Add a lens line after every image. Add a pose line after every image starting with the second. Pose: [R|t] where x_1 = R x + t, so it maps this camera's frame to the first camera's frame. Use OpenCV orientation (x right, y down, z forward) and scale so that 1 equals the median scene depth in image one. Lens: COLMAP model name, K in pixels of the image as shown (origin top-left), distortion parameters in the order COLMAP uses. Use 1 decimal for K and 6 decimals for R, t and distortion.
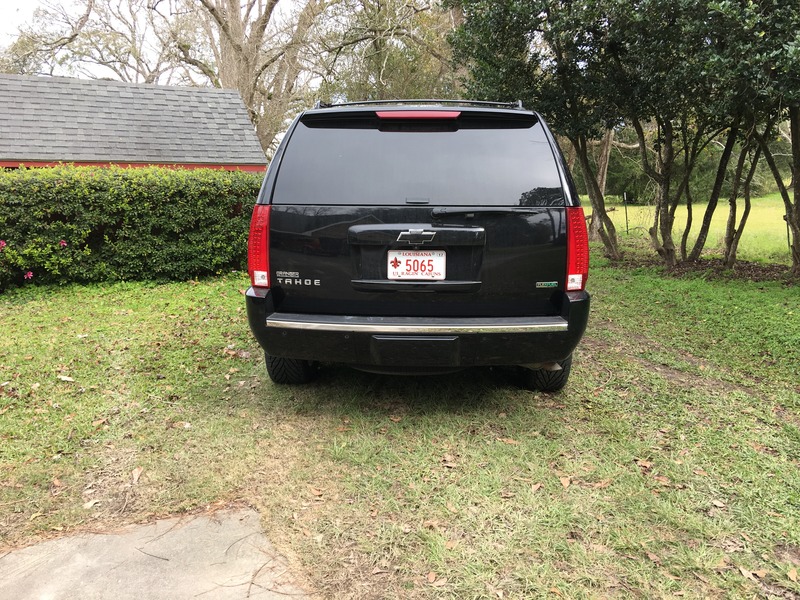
lens RADIAL K [[667.4, 0, 403.3], [0, 667.4, 295.2], [0, 0, 1]] dist [0.069479, -0.115426]
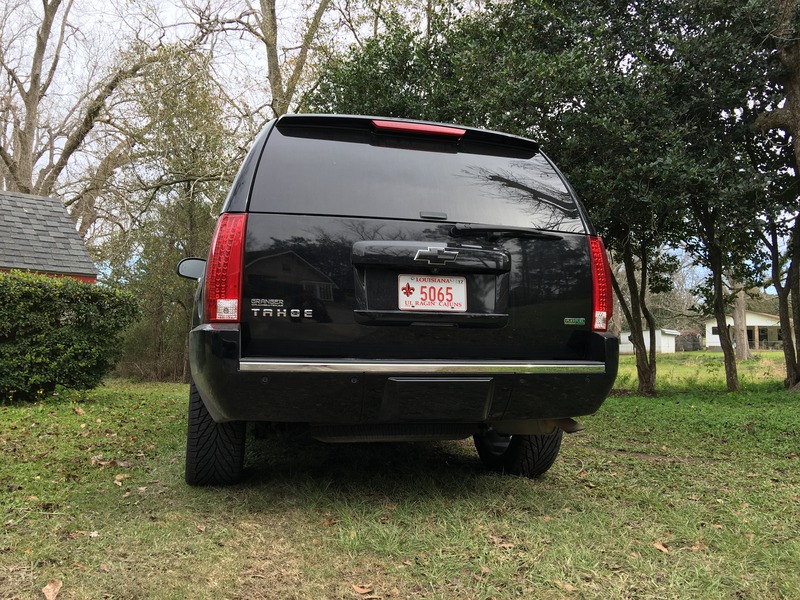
lens RADIAL K [[667.4, 0, 403.3], [0, 667.4, 295.2], [0, 0, 1]] dist [0.069479, -0.115426]
pose [[0.952309, 0.031623, 0.303493, -0.255802], [0.044489, 0.969597, -0.240629, 0.147825], [-0.301875, 0.242656, 0.921949, 0.261400]]
